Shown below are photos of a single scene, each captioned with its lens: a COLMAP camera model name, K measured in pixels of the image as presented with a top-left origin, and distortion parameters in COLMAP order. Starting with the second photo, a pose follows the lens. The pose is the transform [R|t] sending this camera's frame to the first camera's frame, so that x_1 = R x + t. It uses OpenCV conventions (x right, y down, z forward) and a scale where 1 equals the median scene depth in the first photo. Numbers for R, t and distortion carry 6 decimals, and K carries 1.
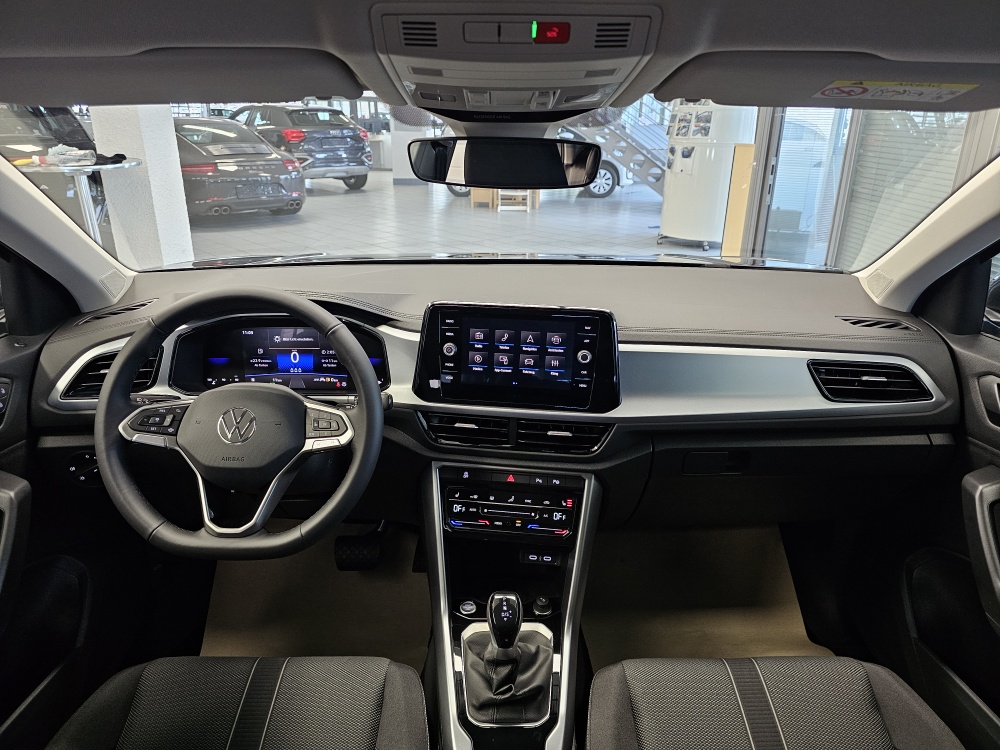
lens RADIAL K [[675.9, 0, 504.6], [0, 675.9, 355.0], [0, 0, 1]] dist [0.046298, -0.053492]
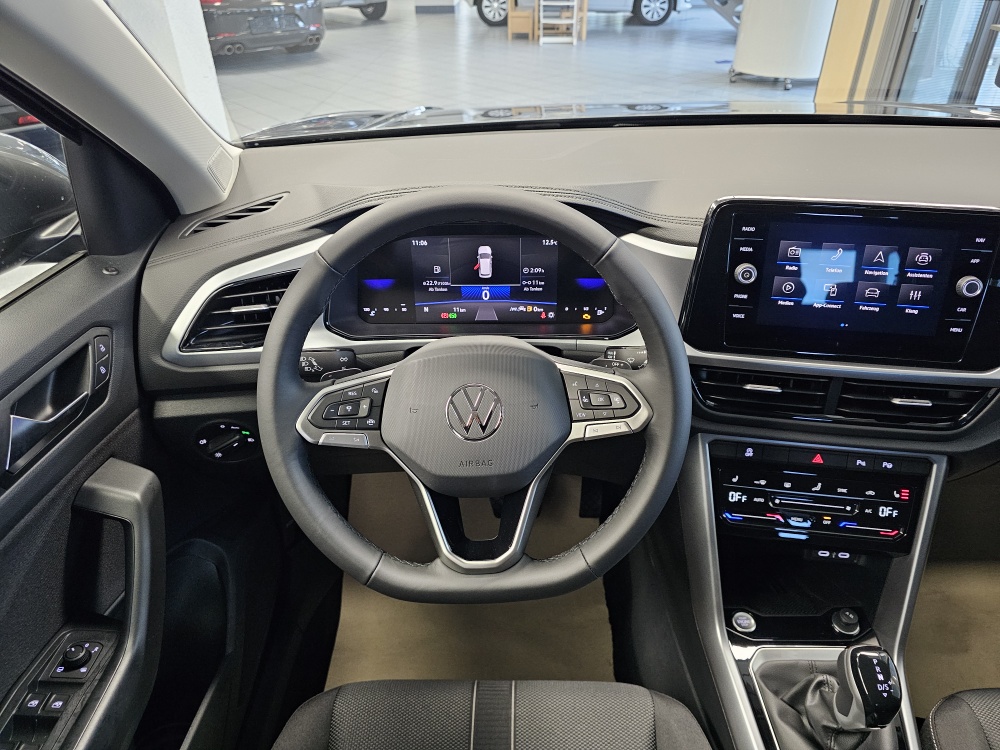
lens RADIAL K [[675.9, 0, 495.3], [0, 675.9, 378.3], [0, 0, 1]] dist [0.046298, -0.053492]
pose [[0.999349, 0.001876, -0.036016, -0.297578], [0.006942, 0.969966, 0.243142, -0.071069], [0.035390, -0.243234, 0.969322, 0.328395]]
